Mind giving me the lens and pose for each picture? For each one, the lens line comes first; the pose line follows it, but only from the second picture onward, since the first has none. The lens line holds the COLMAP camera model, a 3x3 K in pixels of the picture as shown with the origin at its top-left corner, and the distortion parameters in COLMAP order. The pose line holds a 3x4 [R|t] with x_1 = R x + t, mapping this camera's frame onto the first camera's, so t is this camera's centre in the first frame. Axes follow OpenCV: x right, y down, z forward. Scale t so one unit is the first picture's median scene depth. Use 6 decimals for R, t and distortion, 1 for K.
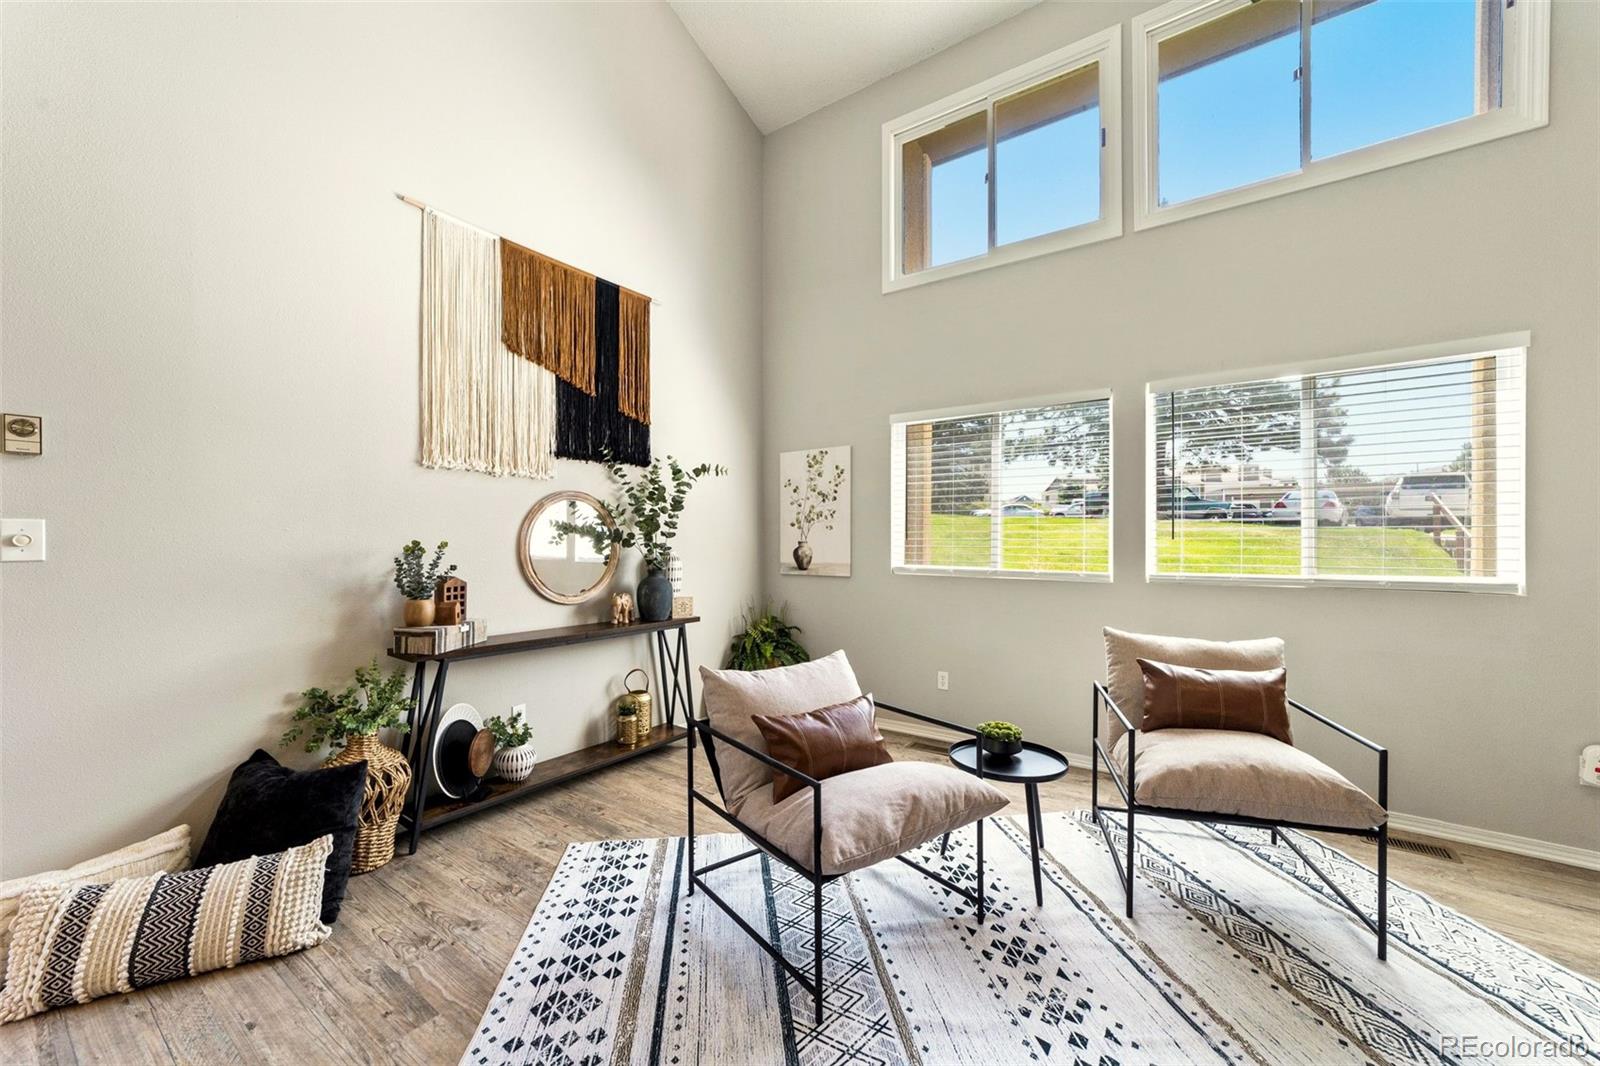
lens RADIAL K [[613.6, 0, 802.9], [0, 613.6, 537.7], [0, 0, 1]] dist [-0.018367, 0.008751]
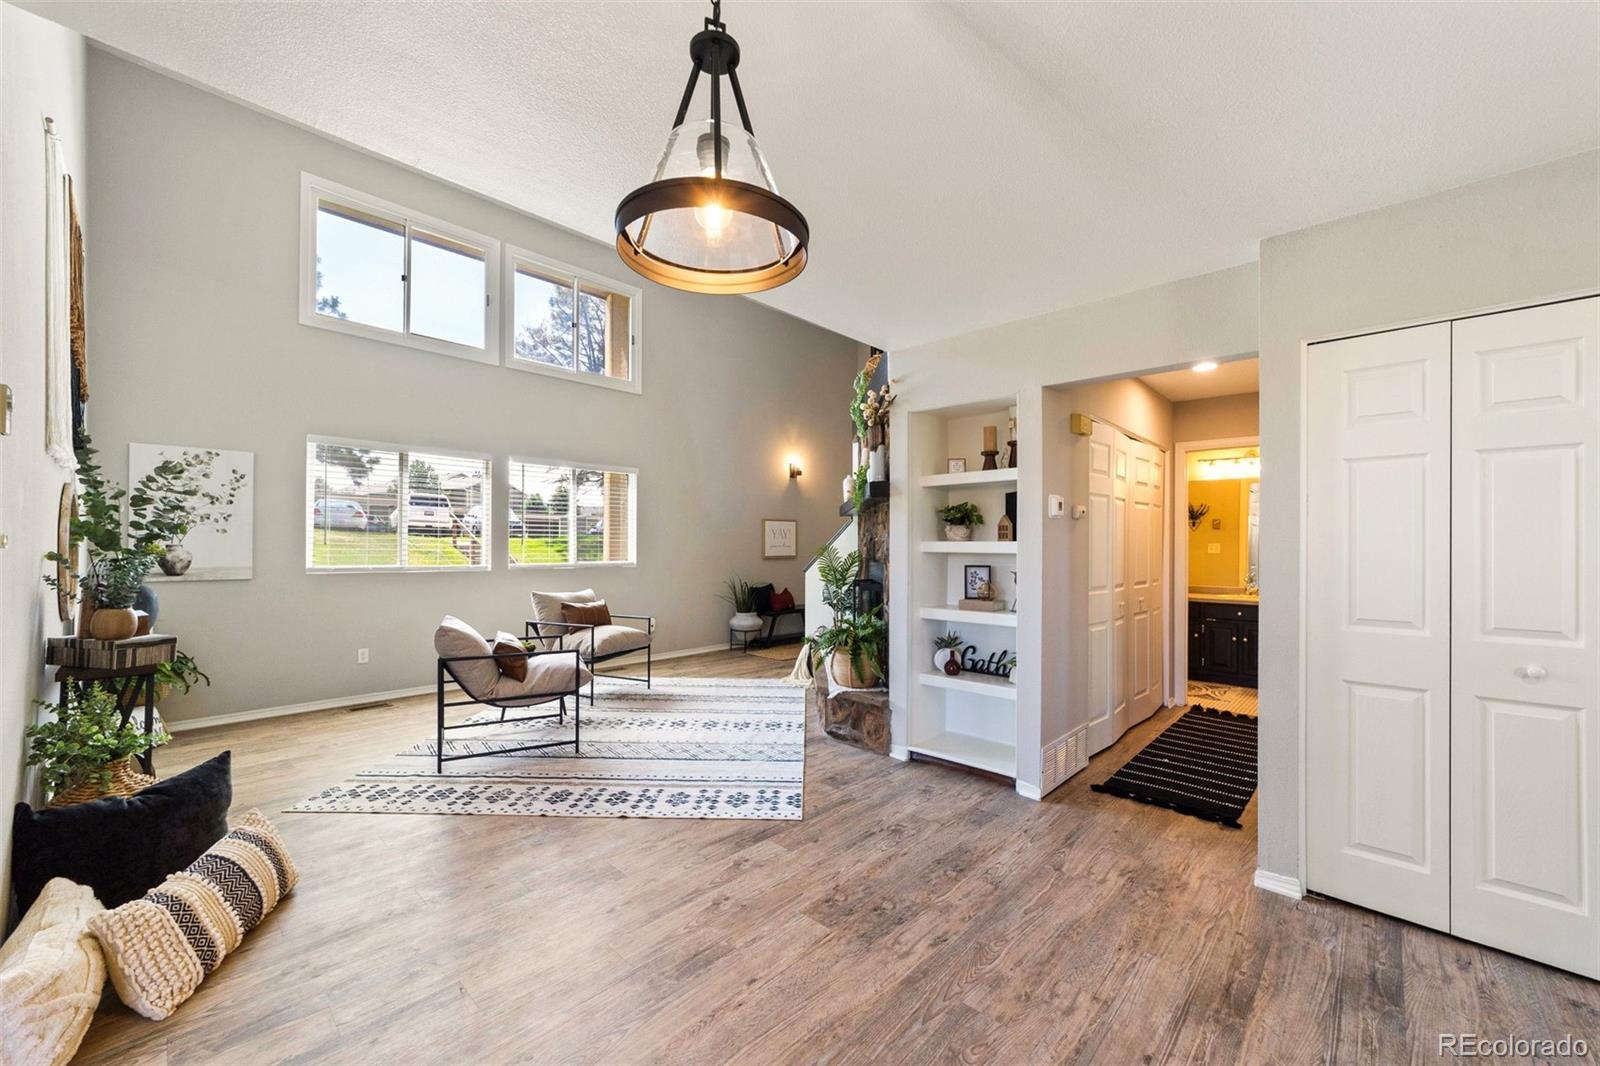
lens RADIAL K [[625.3, 0, 804.3], [0, 625.3, 542.5], [0, 0, 1]] dist [-0.017832, 0.009183]
pose [[0.145834, 0.007113, 0.989284, -1.053856], [-0.009339, 0.999940, -0.005813, -0.001259], [-0.989265, -0.008391, 0.145891, -0.095185]]
